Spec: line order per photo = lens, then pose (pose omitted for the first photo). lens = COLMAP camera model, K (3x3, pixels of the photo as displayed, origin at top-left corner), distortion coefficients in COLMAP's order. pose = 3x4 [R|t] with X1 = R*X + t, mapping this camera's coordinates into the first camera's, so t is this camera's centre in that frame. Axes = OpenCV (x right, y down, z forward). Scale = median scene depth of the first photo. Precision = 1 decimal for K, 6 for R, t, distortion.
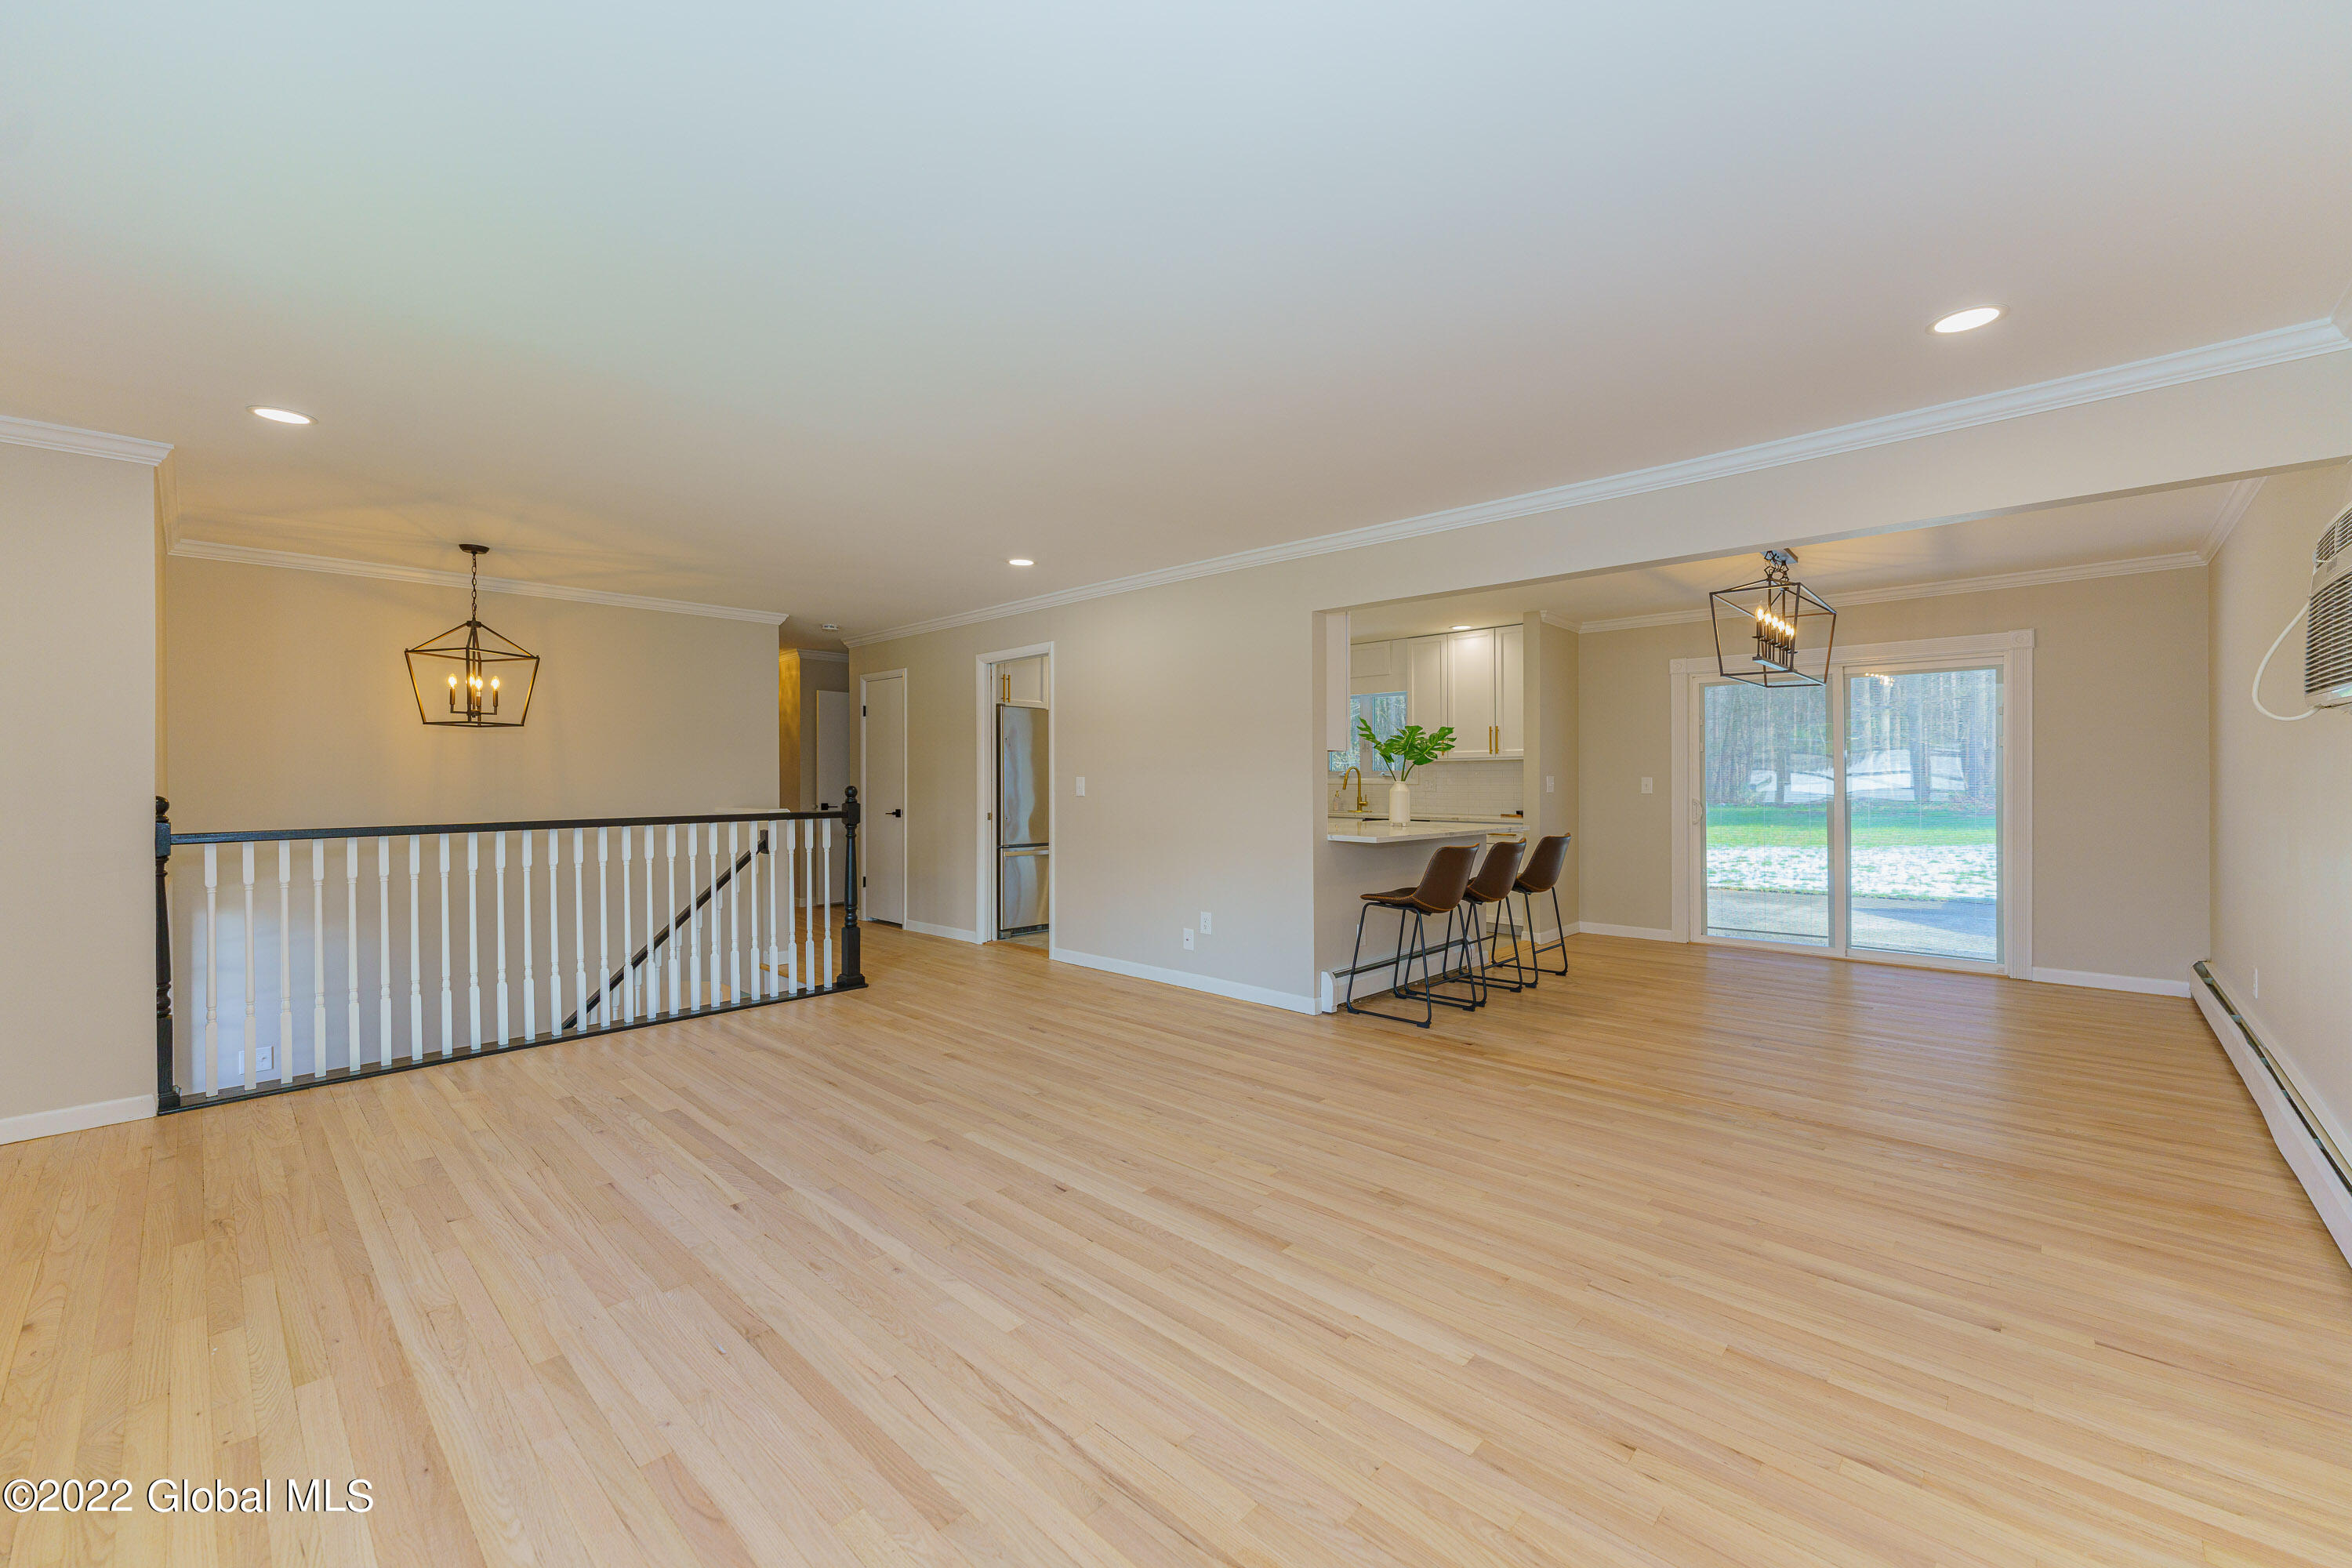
lens RADIAL K [[935.9, 0, 1181.1], [0, 935.9, 785.2], [0, 0, 1]] dist [0.003469, -0.001111]
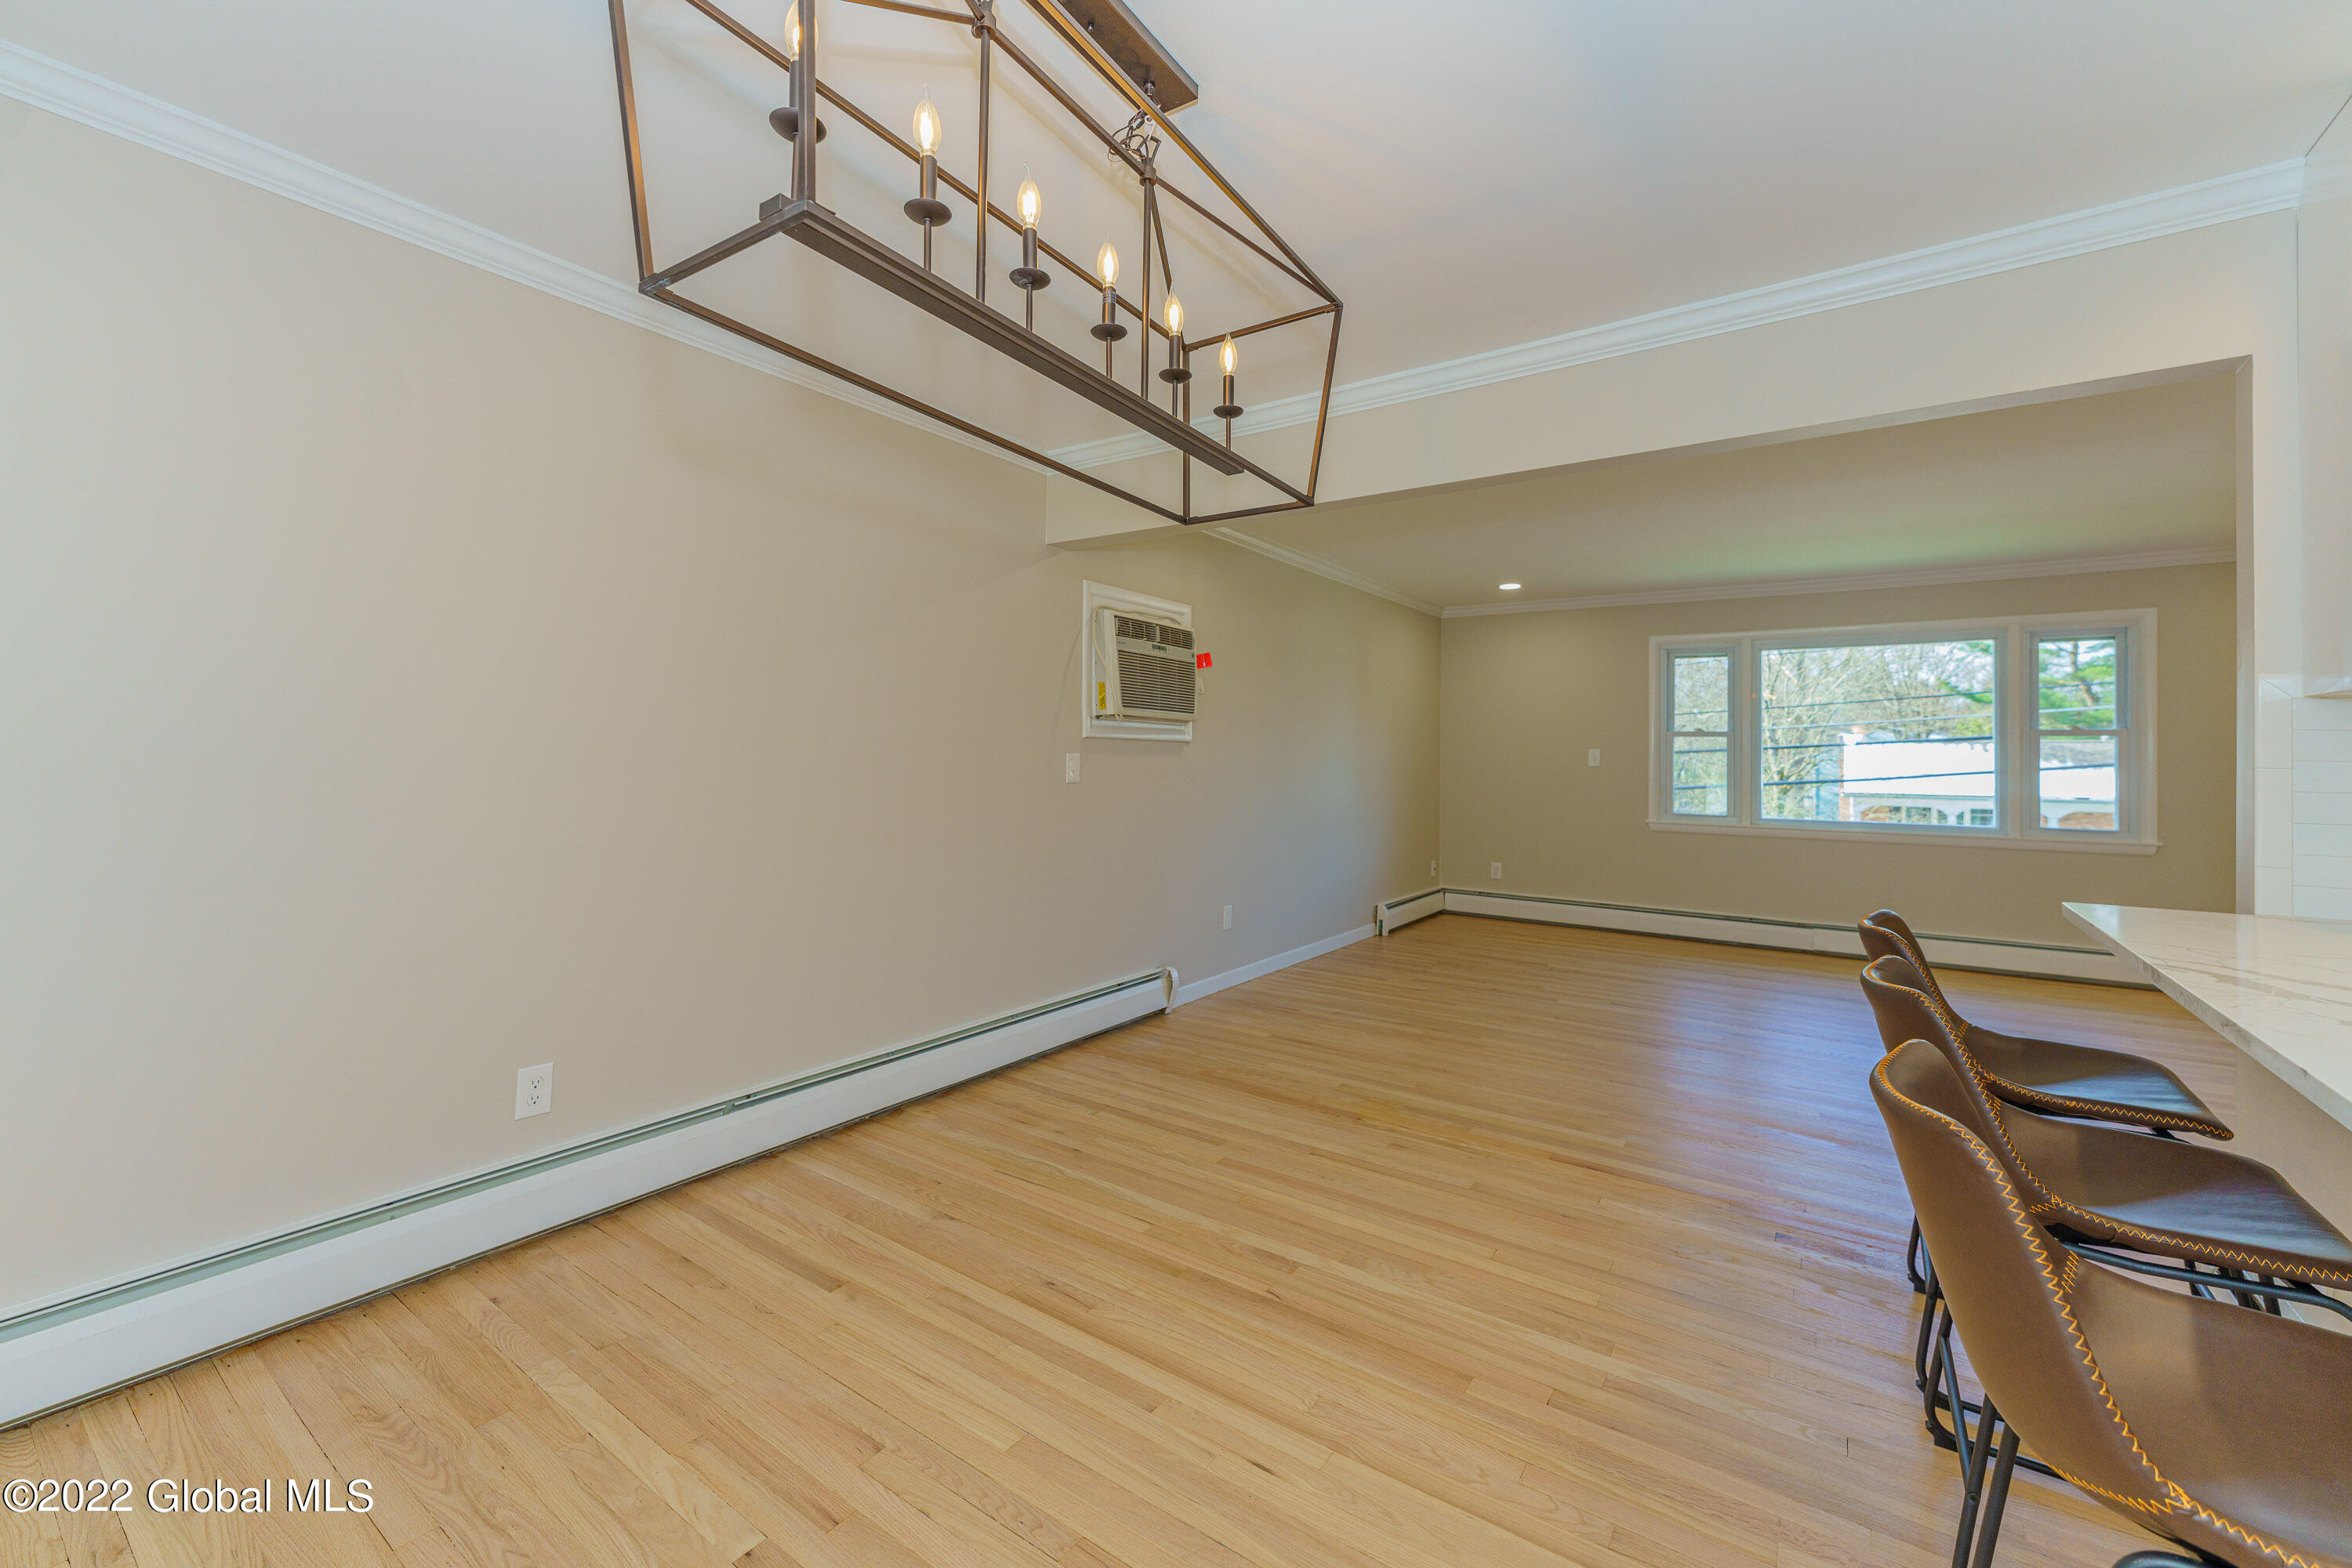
lens RADIAL K [[935.9, 0, 1182.2], [0, 935.9, 765.3], [0, 0, 1]] dist [0.003469, -0.001111]
pose [[-0.989184, -0.007946, -0.146464, 0.884323], [-0.010760, 0.999772, 0.018429, -0.016712], [0.146284, 0.019806, -0.989044, 1.766515]]
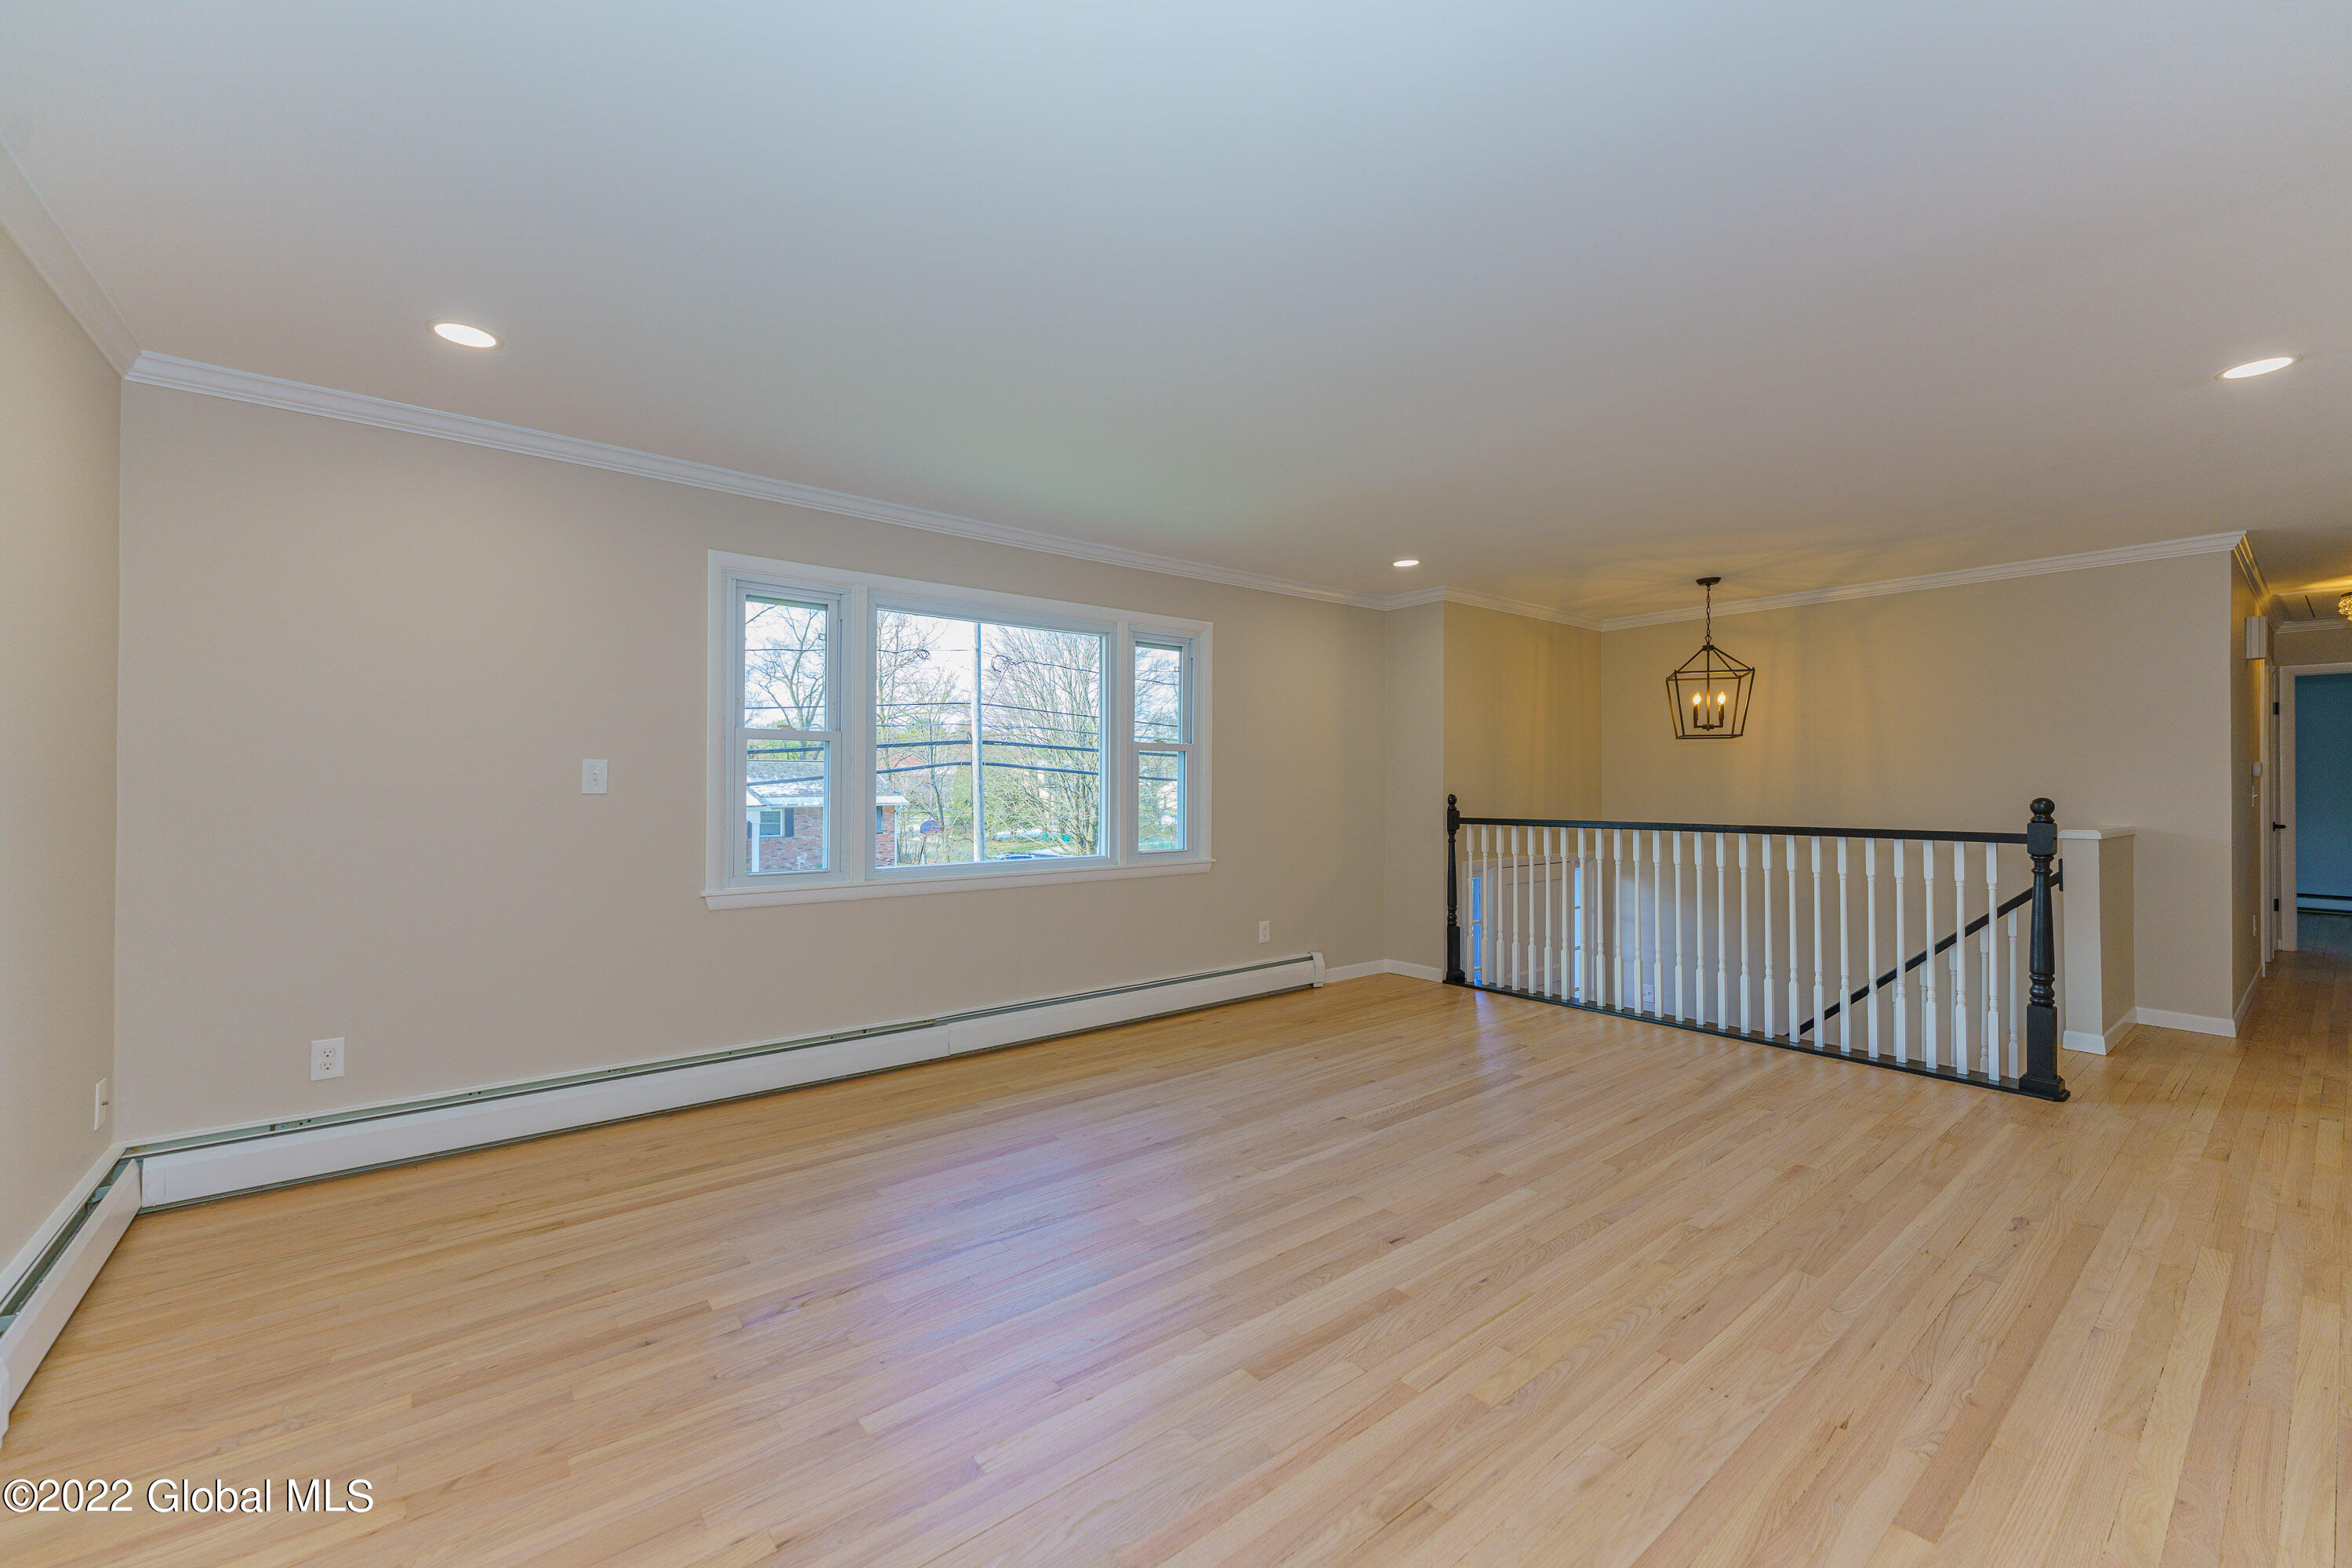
lens RADIAL K [[935.9, 0, 1164.3], [0, 935.9, 775.6], [0, 0, 1]] dist [0.003469, -0.001111]
pose [[-0.142376, -0.005500, -0.989797, 0.616304], [-0.010927, 0.999932, -0.003984, -0.008815], [0.989752, 0.010249, -0.142426, 0.695694]]
